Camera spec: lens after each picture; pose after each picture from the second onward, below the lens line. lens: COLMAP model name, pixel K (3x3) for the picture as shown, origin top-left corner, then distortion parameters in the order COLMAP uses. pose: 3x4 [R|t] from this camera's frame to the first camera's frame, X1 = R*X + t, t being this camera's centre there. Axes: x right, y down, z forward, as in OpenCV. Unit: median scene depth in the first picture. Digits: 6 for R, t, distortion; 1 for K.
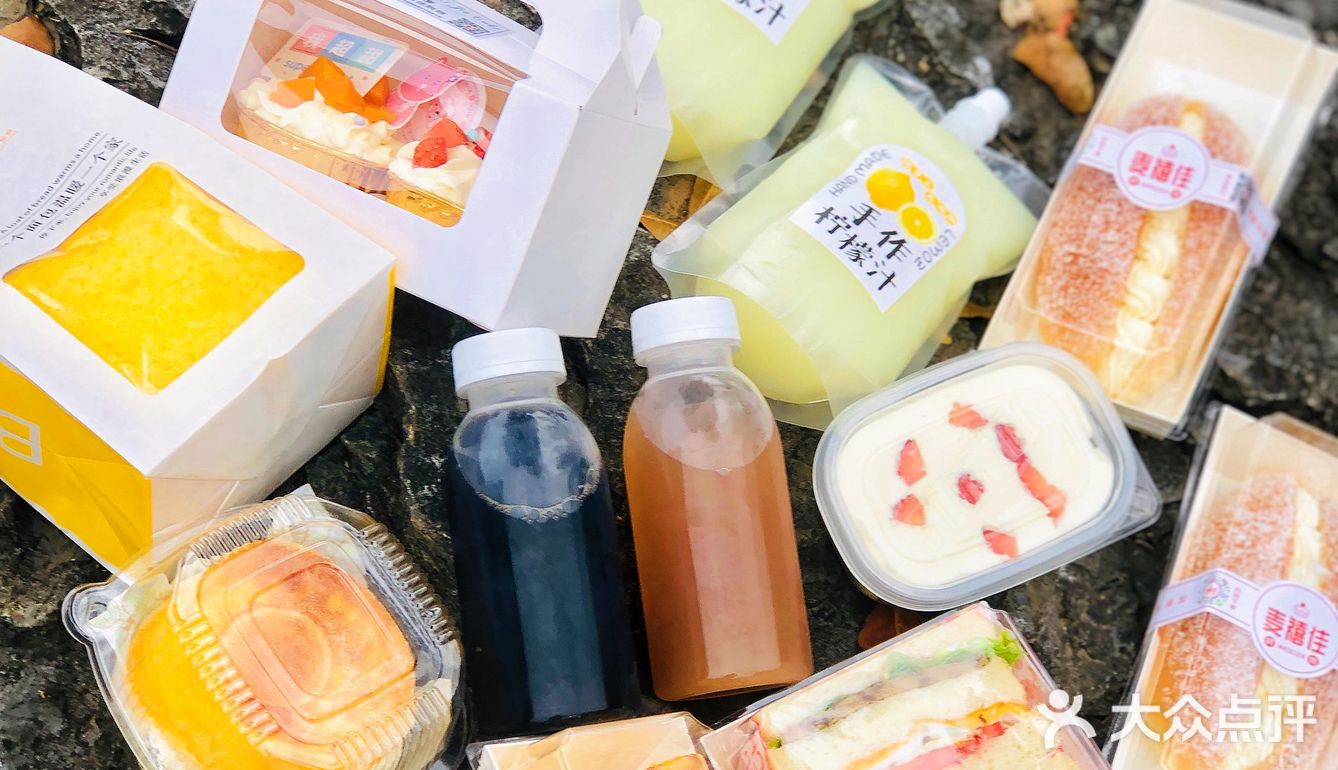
lens RADIAL K [[2863.1, 0, 669.0], [0, 2863.1, 385.0], [0, 0, 1]] dist [-0.261797, 3.044119]
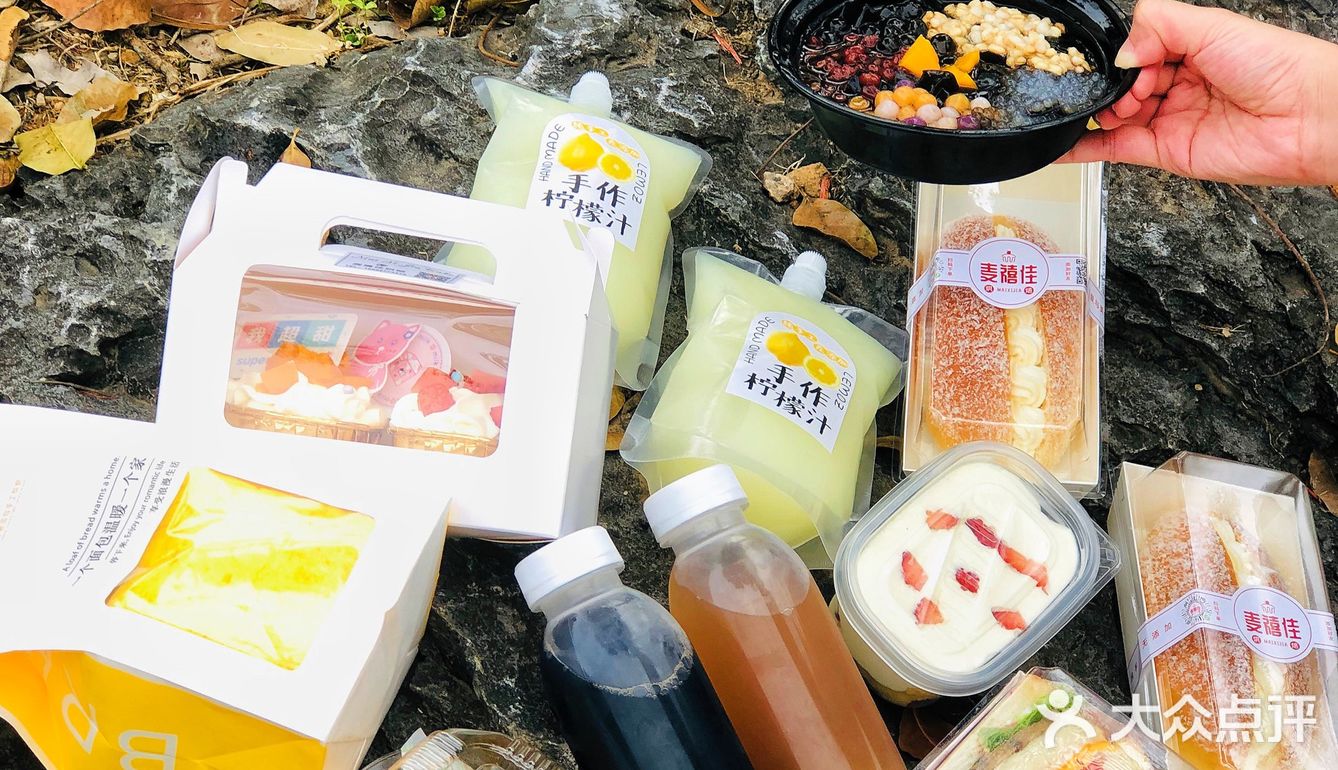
lens RADIAL K [[2863.1, 0, 669.0], [0, 2863.1, 385.0], [0, 0, 1]] dist [-0.261797, 3.044119]
pose [[0.933538, -0.238530, 0.267602, -0.274033], [0.267988, 0.960176, -0.079020, 0.019921], [-0.238097, 0.145482, 0.960284, -0.035619]]
